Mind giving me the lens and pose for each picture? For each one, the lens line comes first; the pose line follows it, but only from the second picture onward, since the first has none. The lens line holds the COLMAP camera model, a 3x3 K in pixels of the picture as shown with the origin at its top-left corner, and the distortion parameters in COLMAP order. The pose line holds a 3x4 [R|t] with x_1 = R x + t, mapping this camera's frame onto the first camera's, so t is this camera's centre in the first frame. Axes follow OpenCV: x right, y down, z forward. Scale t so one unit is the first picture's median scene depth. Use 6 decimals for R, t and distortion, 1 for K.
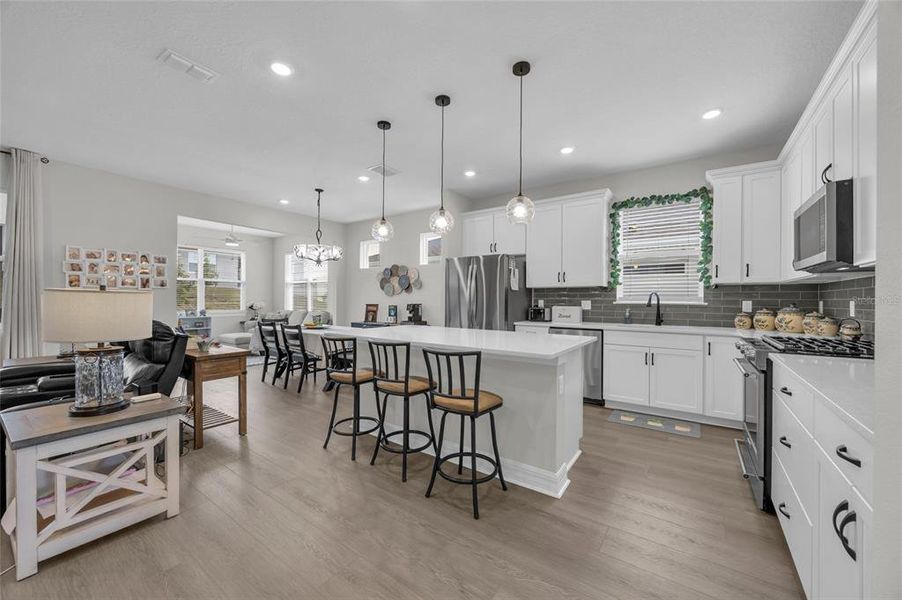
lens RADIAL K [[346.2, 0, 453.1], [0, 346.2, 299.9], [0, 0, 1]] dist [-0.003361, -0.000188]
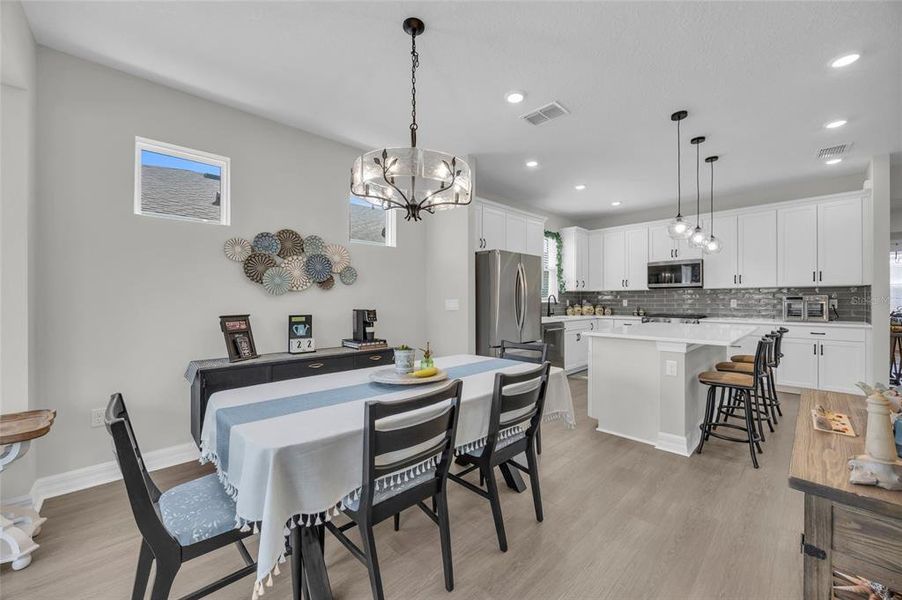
lens RADIAL K [[346.2, 0, 453.1], [0, 346.2, 299.9], [0, 0, 1]] dist [-0.003361, -0.000188]
pose [[0.192045, -0.007080, 0.981361, -0.881476], [0.005041, 0.999968, 0.006227, -0.010303], [-0.981373, 0.003752, 0.192074, 1.013488]]
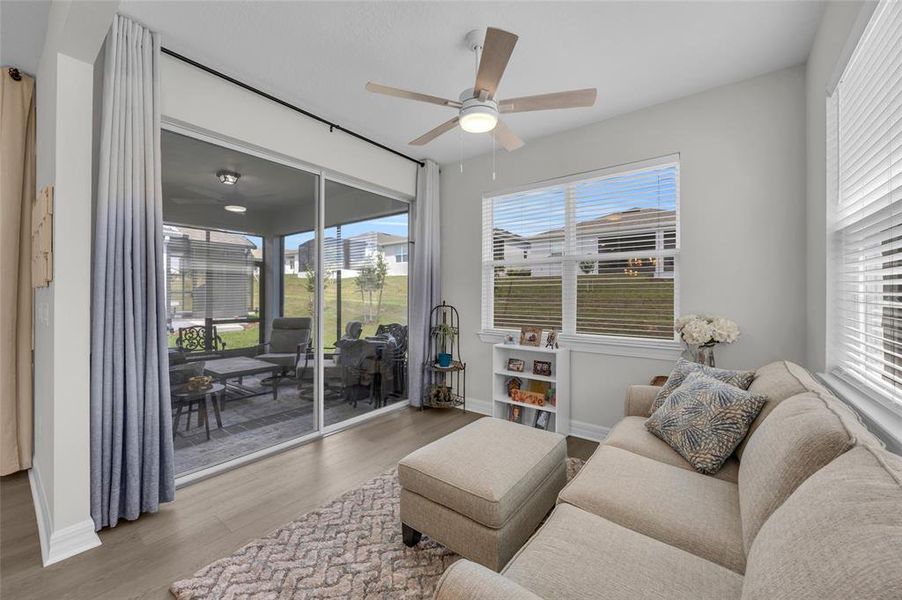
lens RADIAL K [[349.4, 0, 455.1], [0, 349.4, 293.5], [0, 0, 1]] dist [0.000257, -0.000157]
pose [[-0.034338, -0.009933, -0.999361, -0.545911], [-0.003450, 0.999946, -0.009821, -0.020722], [0.999404, 0.003111, -0.034370, 1.576563]]
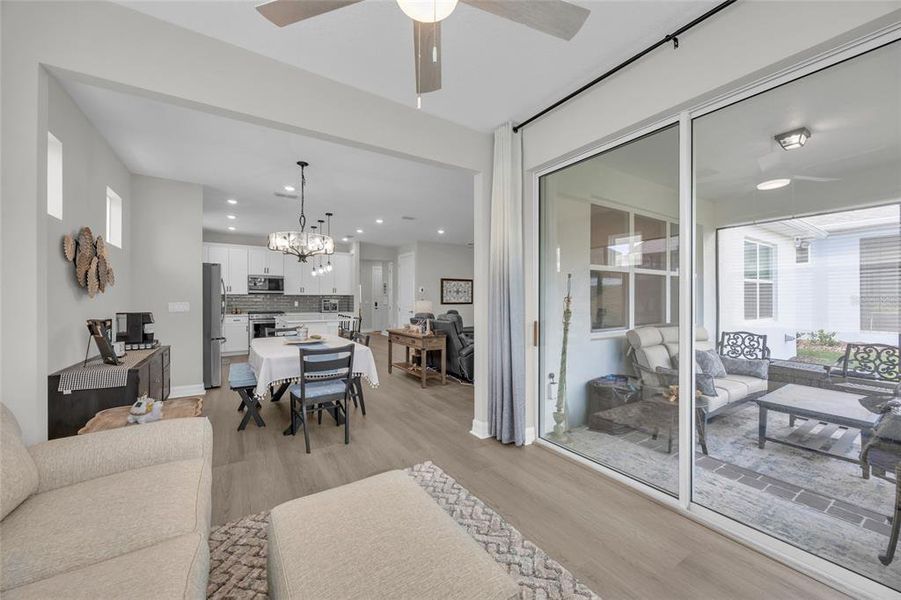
lens RADIAL K [[345.8, 0, 452.6], [0, 345.8, 299.9], [0, 0, 1]] dist [-0.003361, -0.000188]
pose [[-0.927882, -0.007078, 0.372808, -1.129824], [-0.006457, 0.999975, 0.002914, -0.020580], [-0.372819, 0.000297, -0.927904, 1.827833]]
